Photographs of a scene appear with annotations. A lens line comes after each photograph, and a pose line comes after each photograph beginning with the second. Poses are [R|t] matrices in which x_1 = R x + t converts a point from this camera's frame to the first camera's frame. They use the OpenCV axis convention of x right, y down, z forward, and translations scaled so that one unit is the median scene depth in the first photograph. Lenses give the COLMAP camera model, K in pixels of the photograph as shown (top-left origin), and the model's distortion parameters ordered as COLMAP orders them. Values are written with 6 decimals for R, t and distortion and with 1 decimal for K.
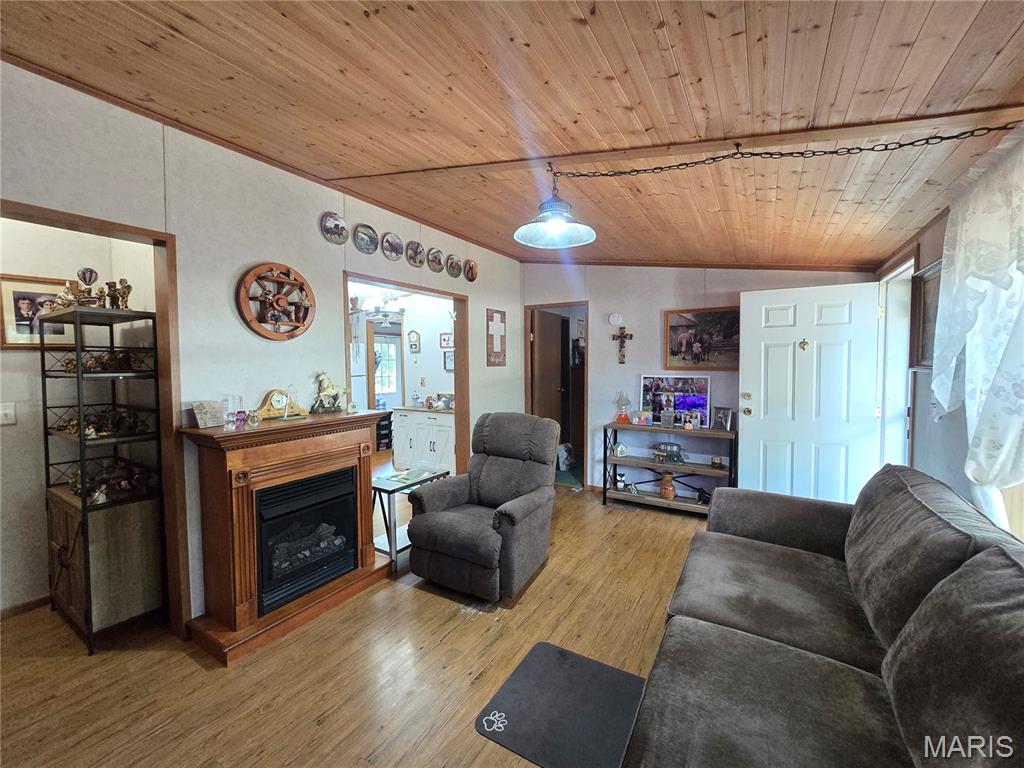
lens RADIAL K [[420.2, 0, 510.8], [0, 420.2, 382.1], [0, 0, 1]] dist [-0.004831, 0.000092]
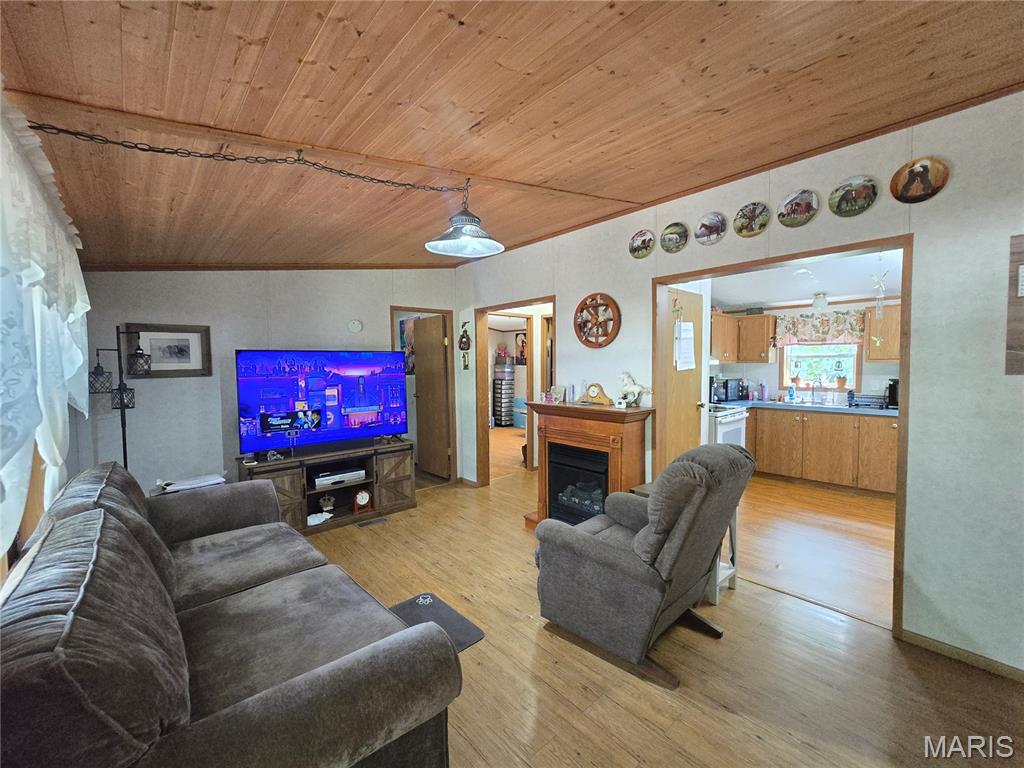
lens RADIAL K [[420.2, 0, 511.4], [0, 420.2, 383.1], [0, 0, 1]] dist [-0.004831, 0.000092]
pose [[-0.291445, 0.053238, -0.955105, 0.532262], [-0.036292, 0.997116, 0.066654, -0.040854], [0.955899, 0.054089, -0.288672, 0.697782]]
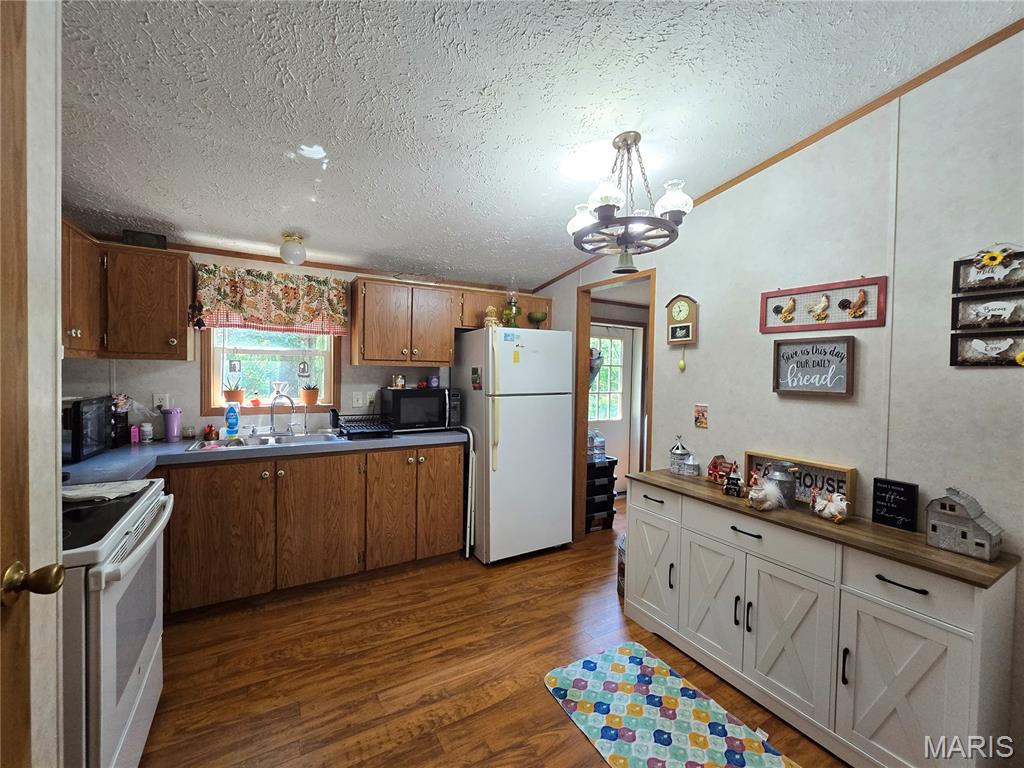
lens RADIAL K [[420.2, 0, 509.9], [0, 420.2, 378.1], [0, 0, 1]] dist [-0.004831, 0.000092]
pose [[0.880469, 0.033284, -0.472933, -0.256189], [-0.048366, 0.998634, -0.019761, -0.030663], [0.471630, 0.040273, 0.880877, 0.773792]]
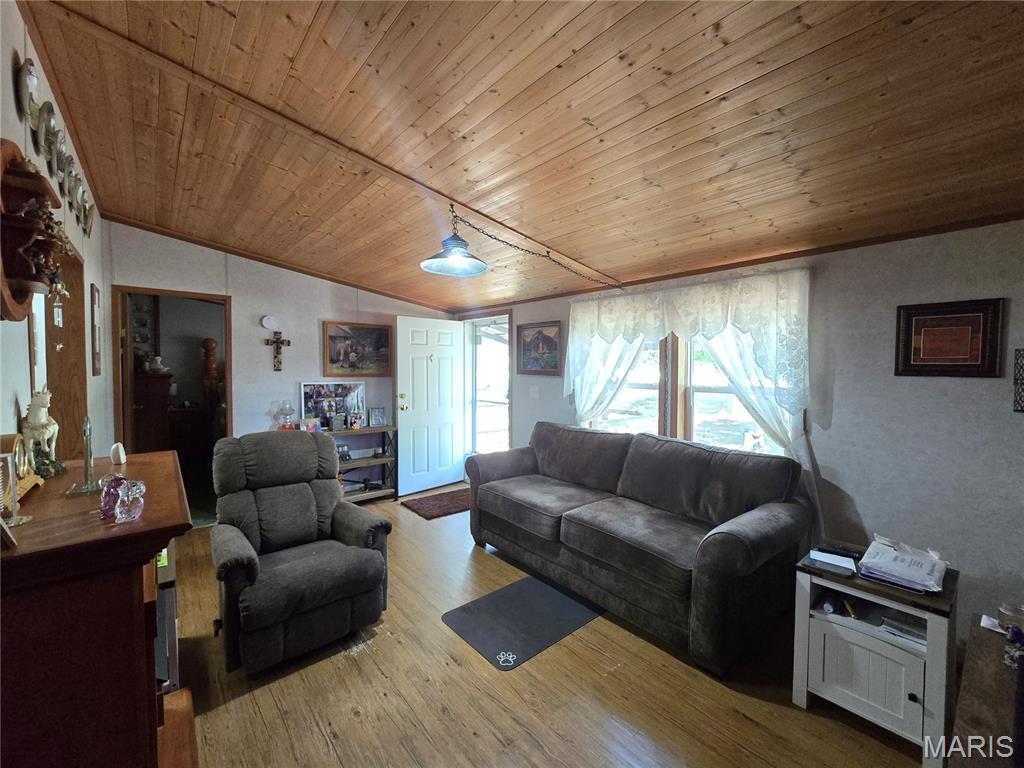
lens RADIAL K [[420.2, 0, 515.0], [0, 420.2, 381.4], [0, 0, 1]] dist [-0.004831, 0.000092]
pose [[0.304725, -0.023863, 0.952142, -0.489491], [0.040437, 0.999109, 0.012098, -0.011677], [-0.951582, 0.034816, 0.305418, 0.230788]]
